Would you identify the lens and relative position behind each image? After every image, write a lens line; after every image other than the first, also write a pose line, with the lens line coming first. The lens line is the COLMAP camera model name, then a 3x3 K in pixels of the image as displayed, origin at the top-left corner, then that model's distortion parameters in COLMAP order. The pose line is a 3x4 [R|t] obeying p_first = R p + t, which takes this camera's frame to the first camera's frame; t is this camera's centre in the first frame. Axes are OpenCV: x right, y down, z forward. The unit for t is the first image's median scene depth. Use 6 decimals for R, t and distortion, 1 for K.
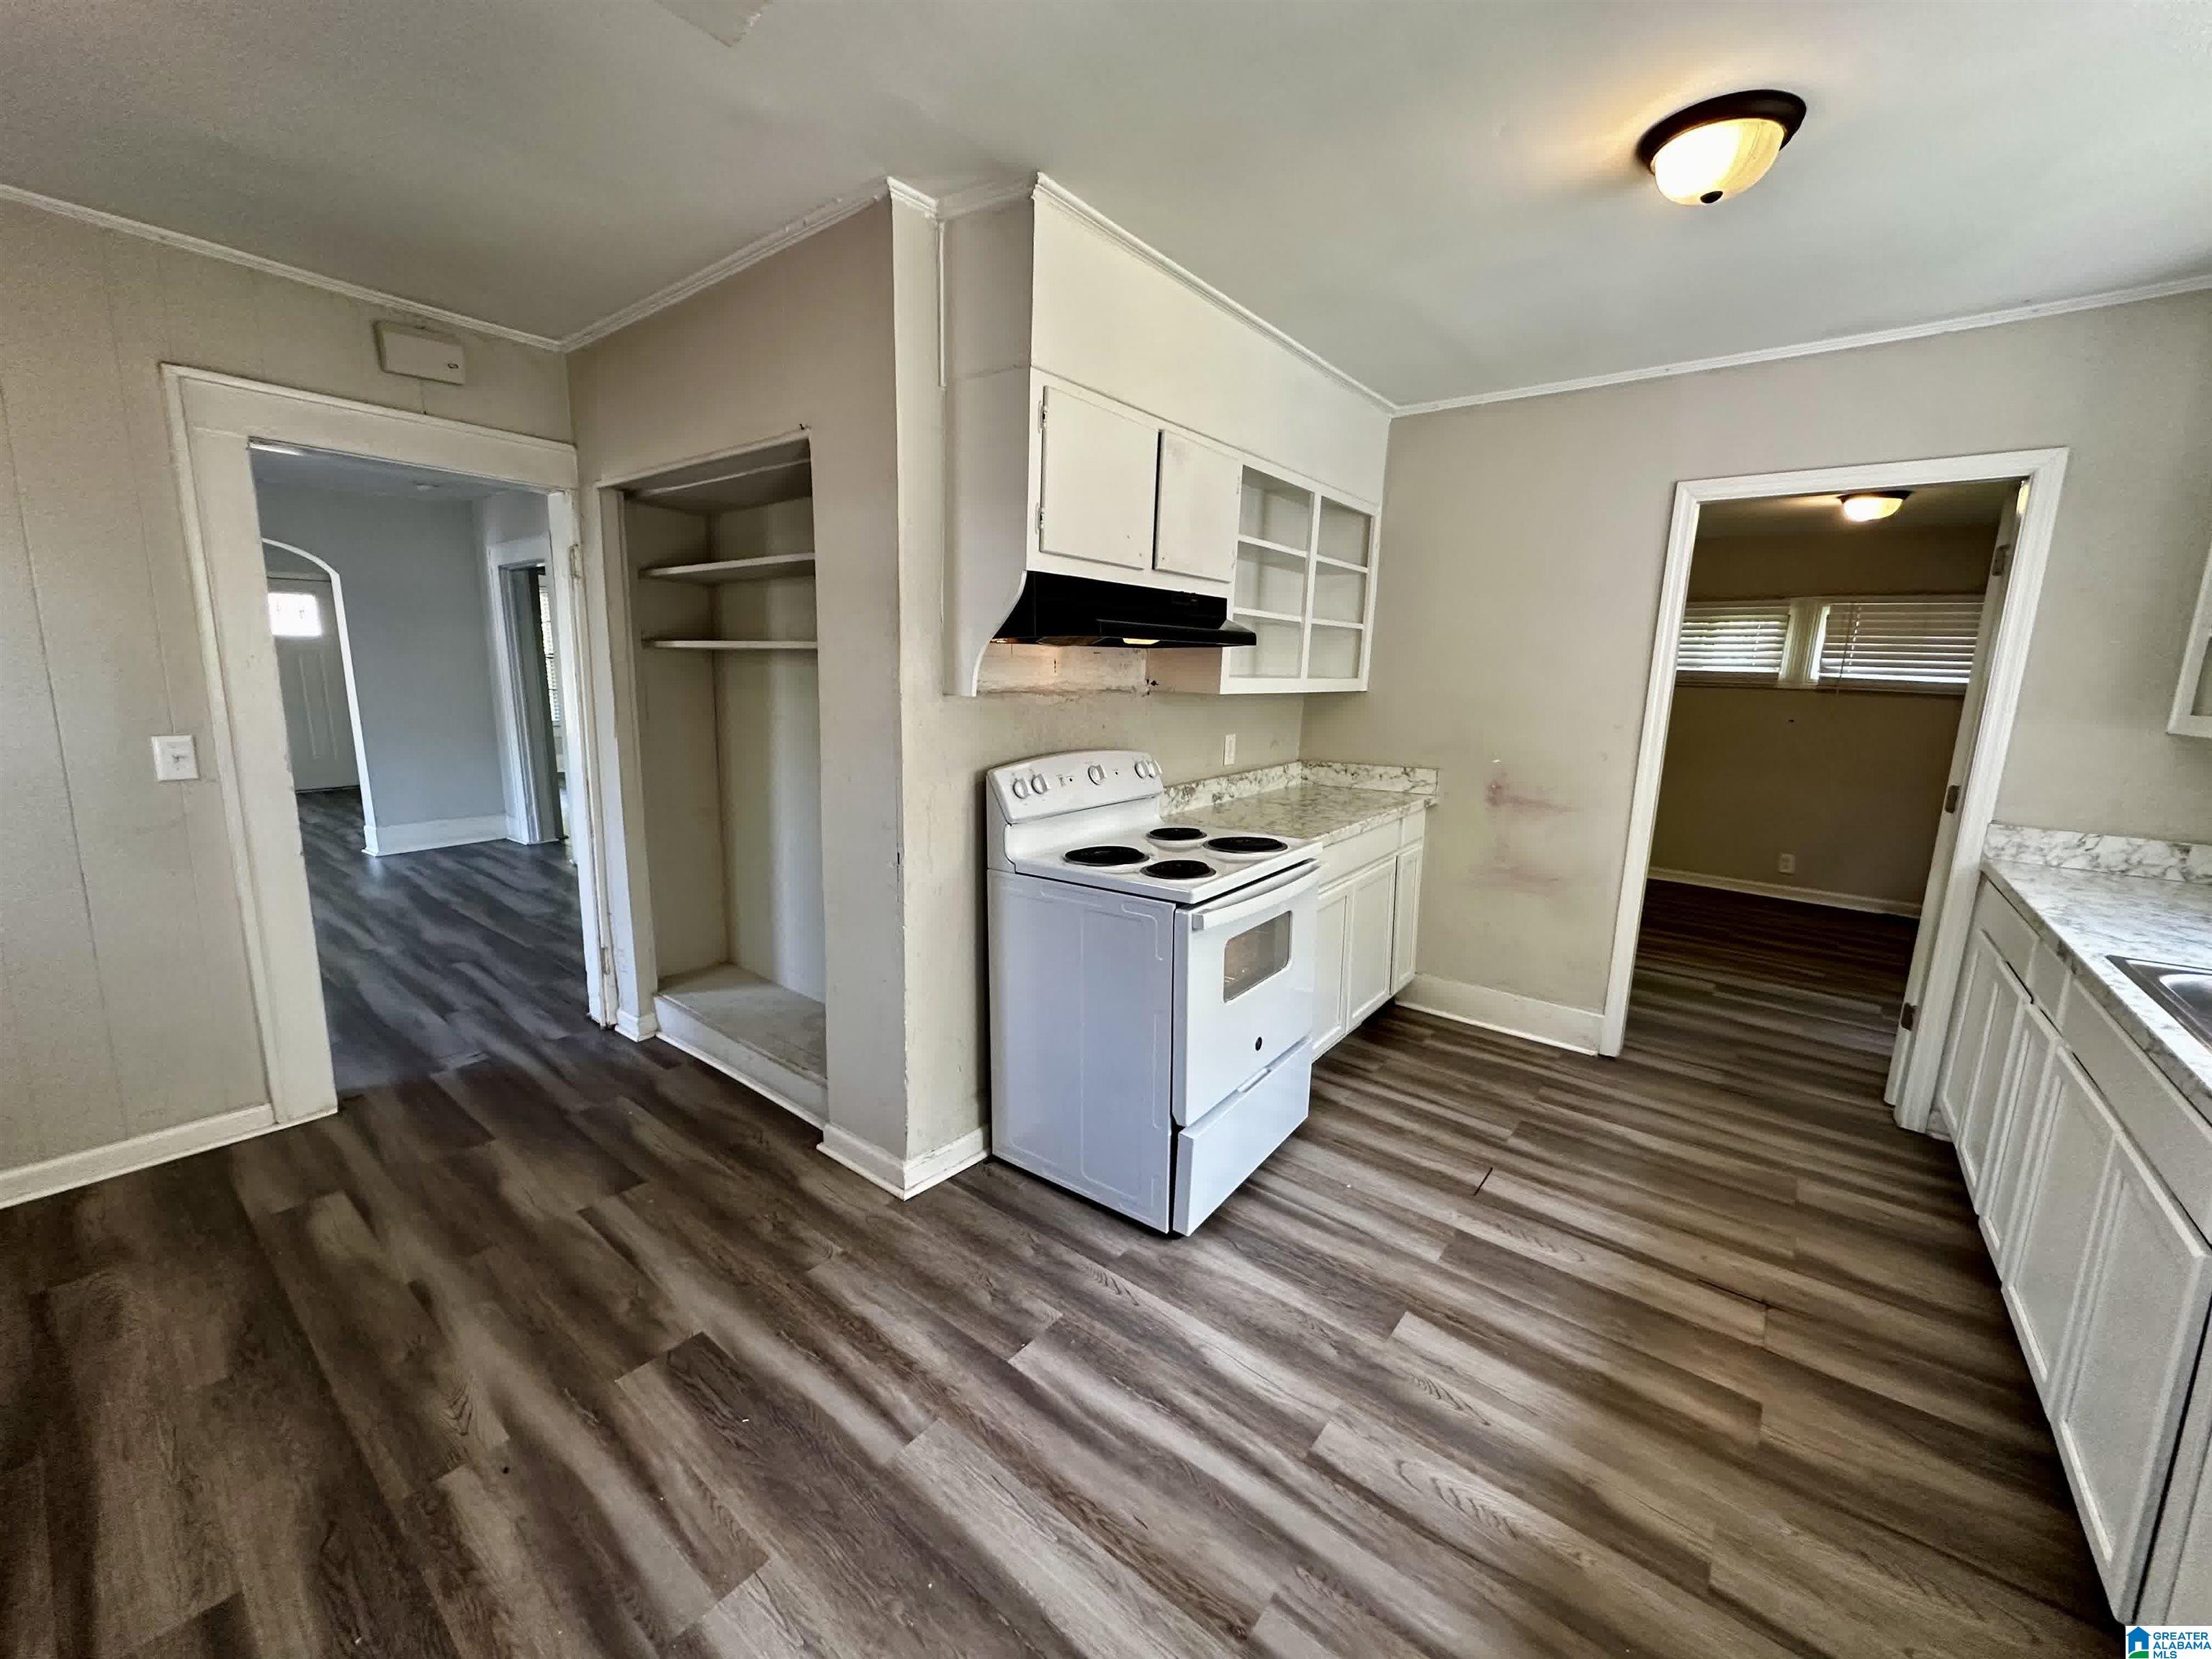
lens RADIAL K [[884.0, 0, 1105.5], [0, 884.0, 824.6], [0, 0, 1]] dist [-0.001841, 0.000226]
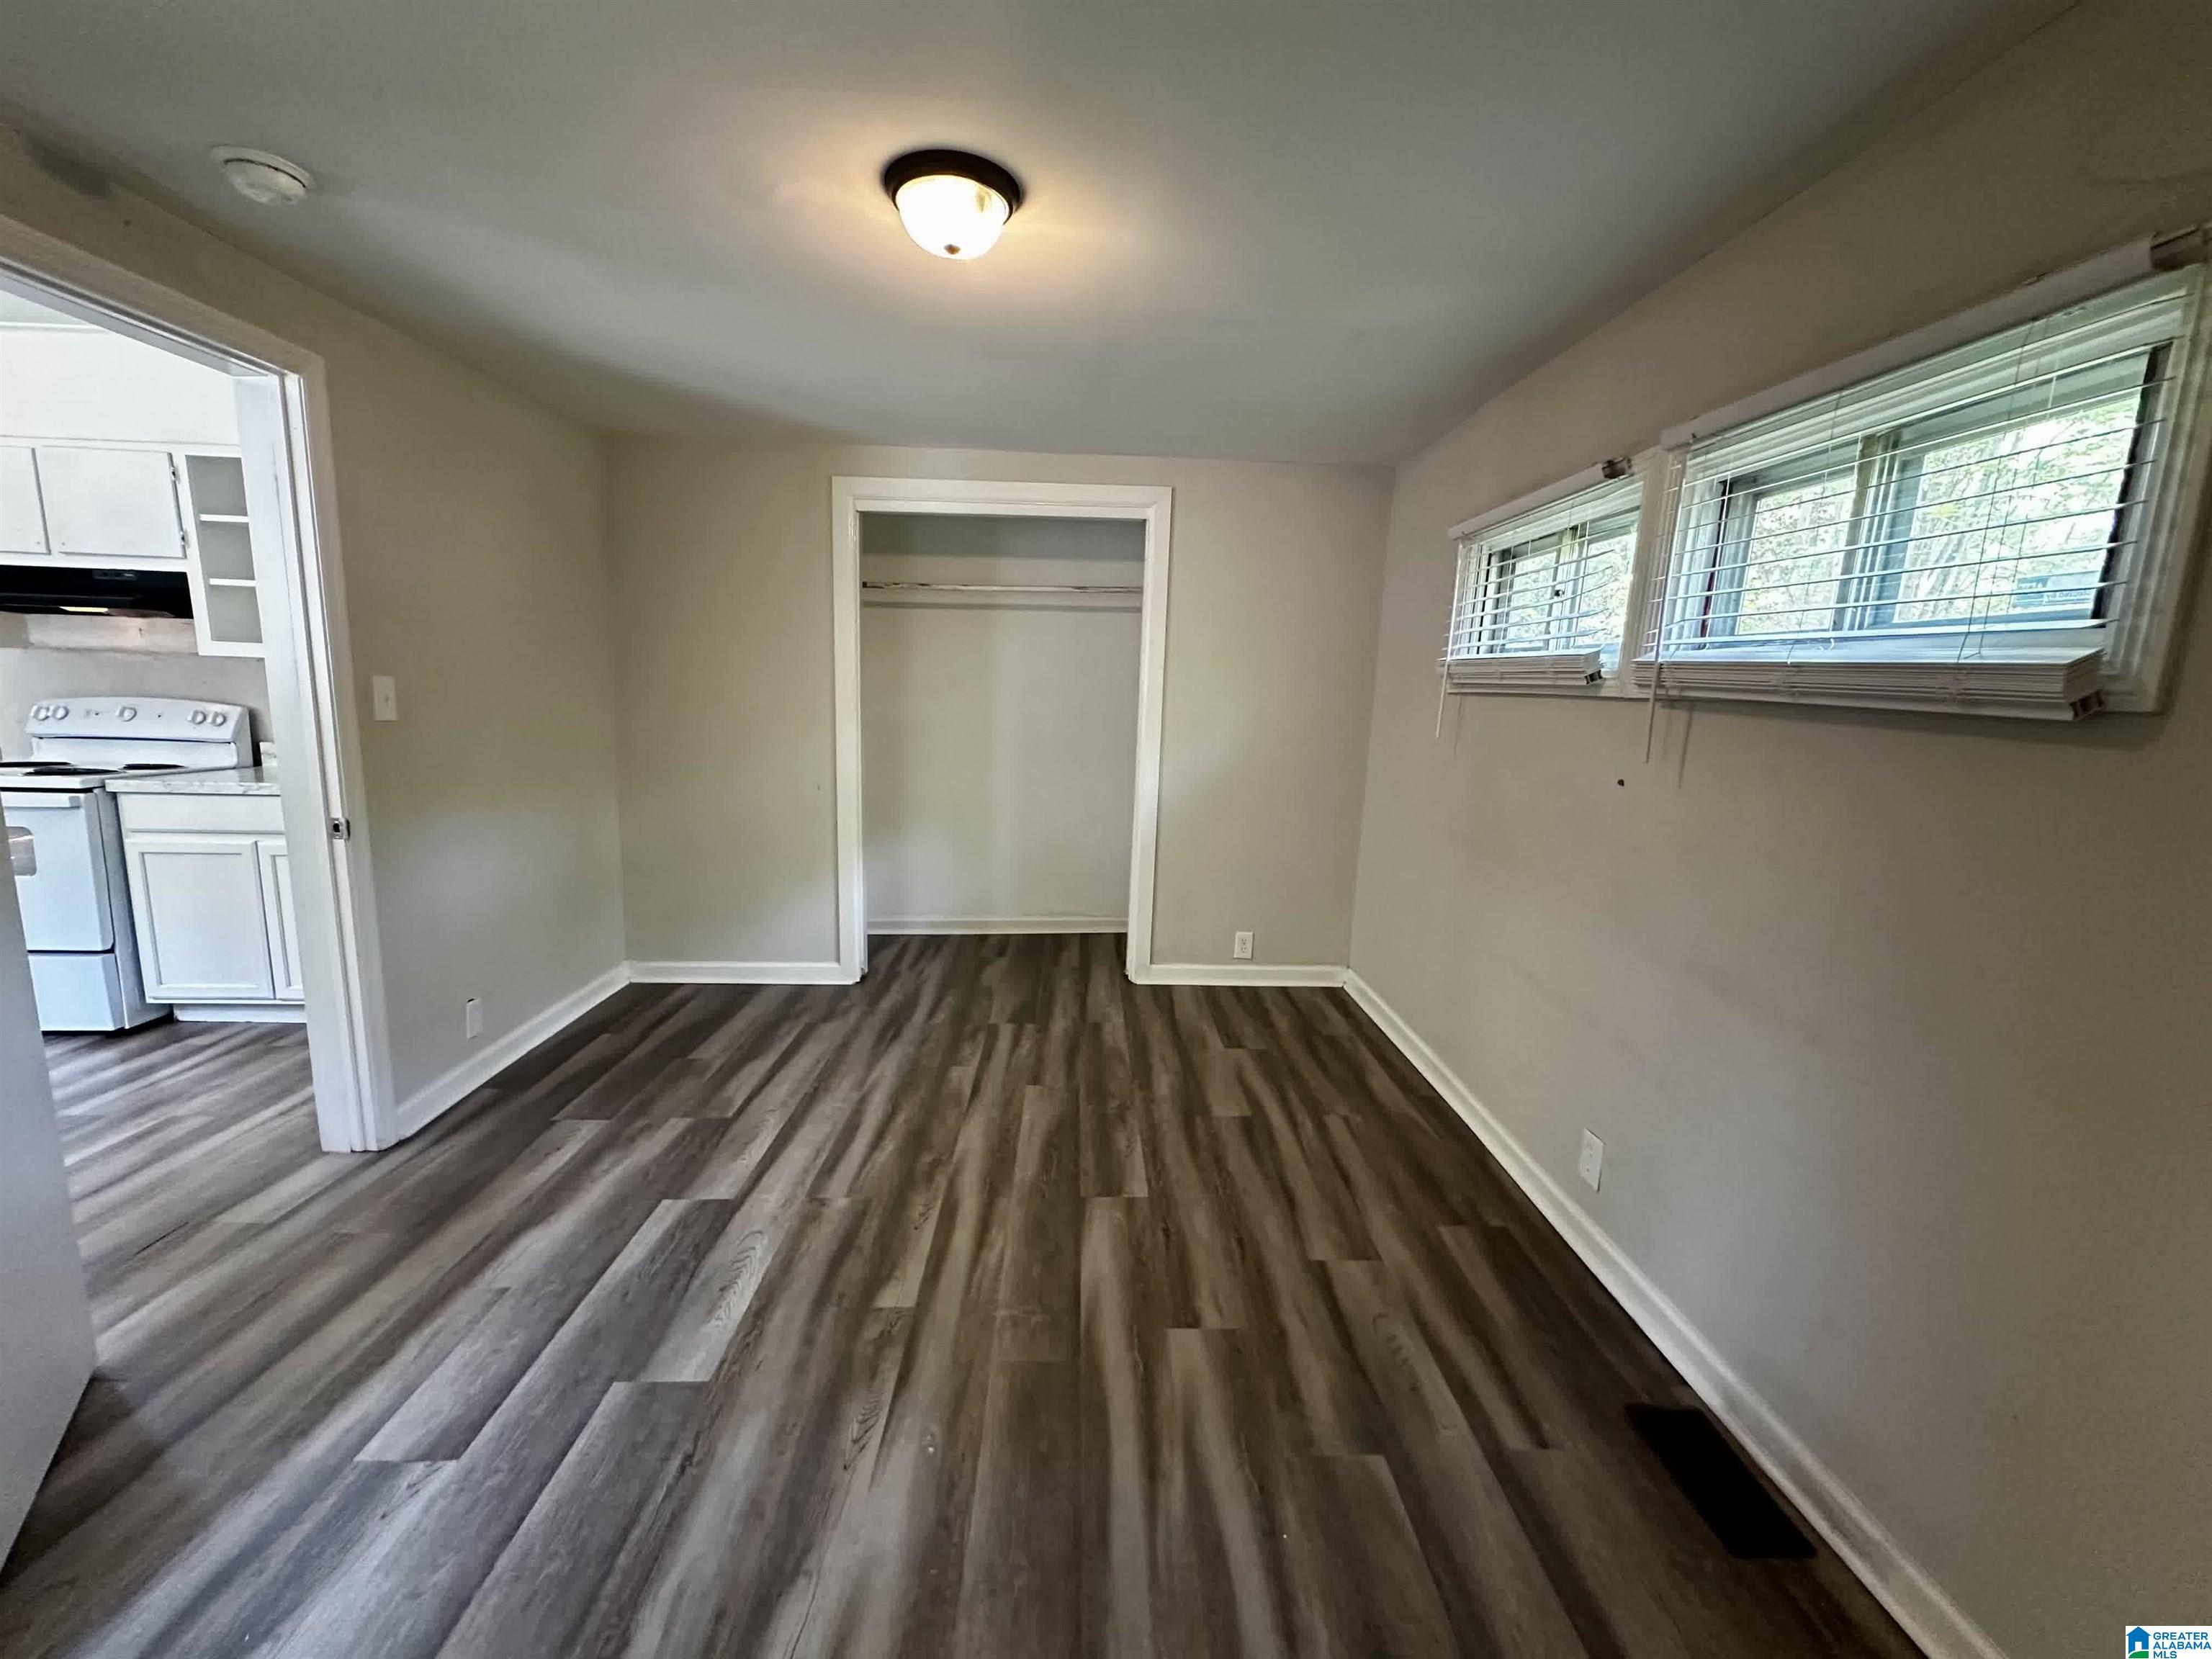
lens RADIAL K [[884.0, 0, 1105.5], [0, 884.0, 824.6], [0, 0, 1]] dist [-0.001841, 0.000226]
pose [[0.644076, 0.122444, -0.755098, 2.150195], [-0.158930, 0.986986, 0.024484, -0.173679], [0.748270, 0.104238, 0.655154, 1.382214]]
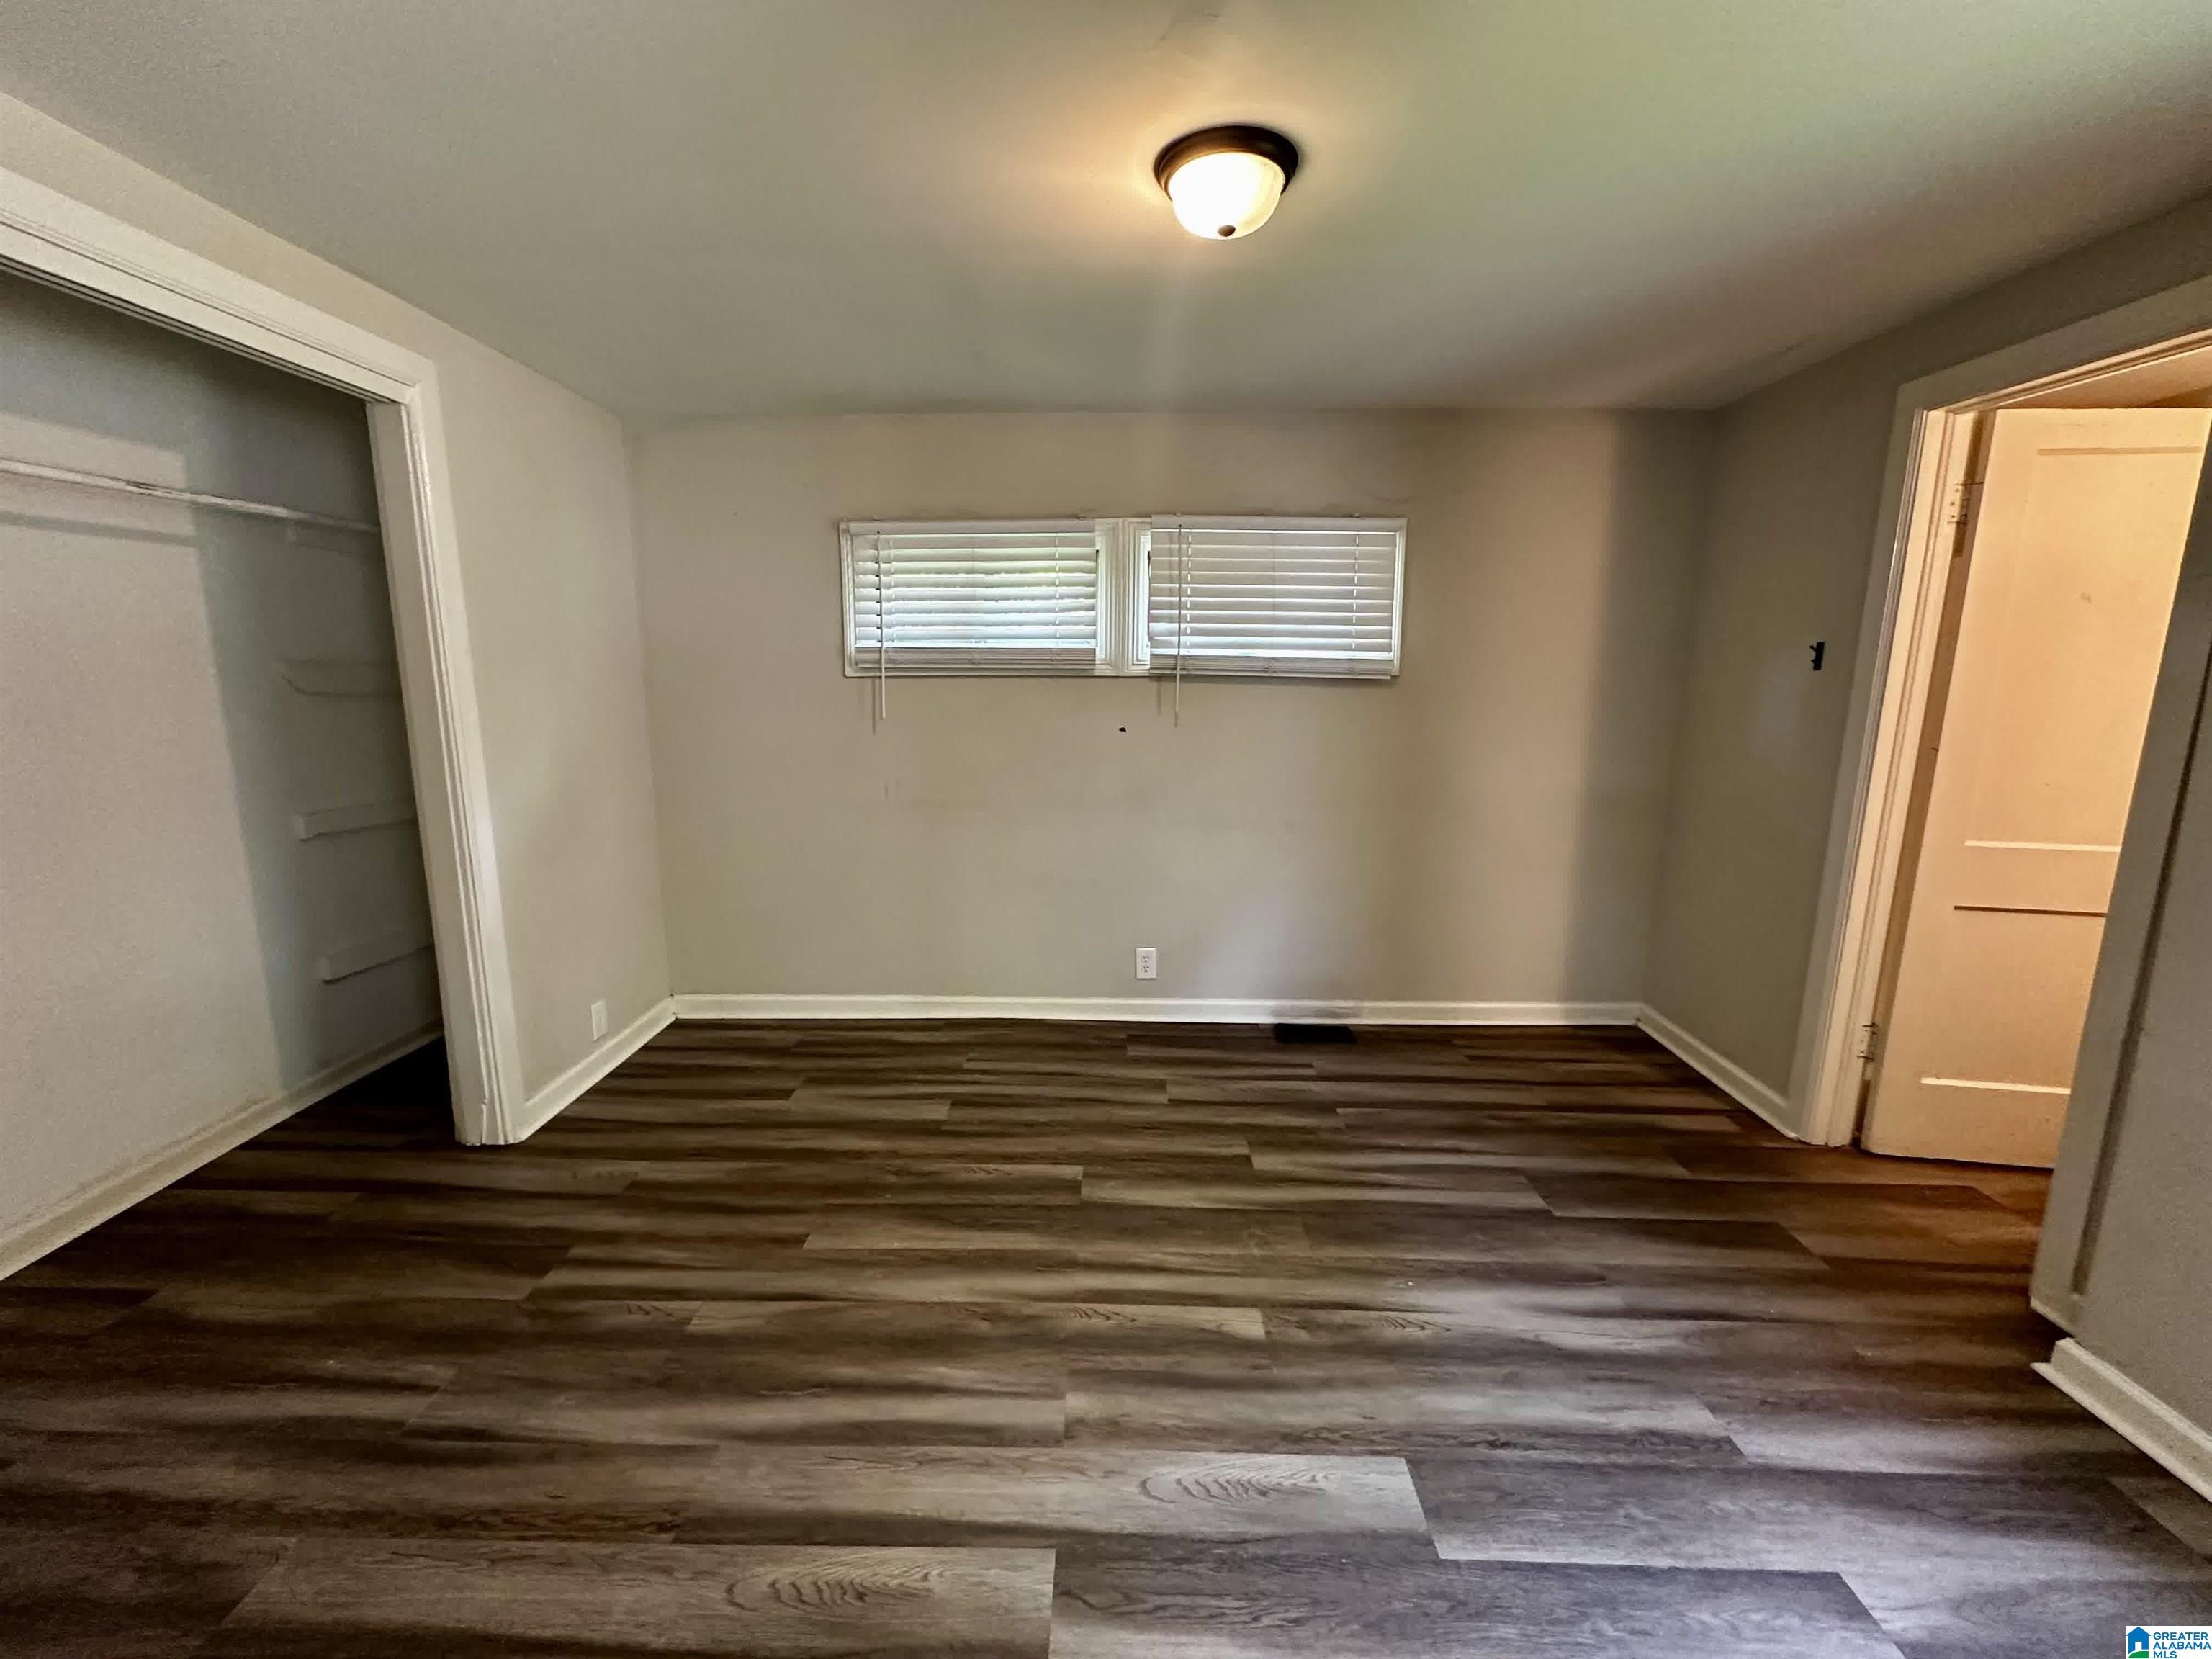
lens RADIAL K [[884.0, 0, 1105.5], [0, 884.0, 824.6], [0, 0, 1]] dist [-0.001841, 0.000226]
pose [[0.795436, -0.119900, 0.594059, 0.948407], [0.126475, 0.991493, 0.030766, -0.172238], [-0.592694, 0.050661, 0.803833, 1.239236]]
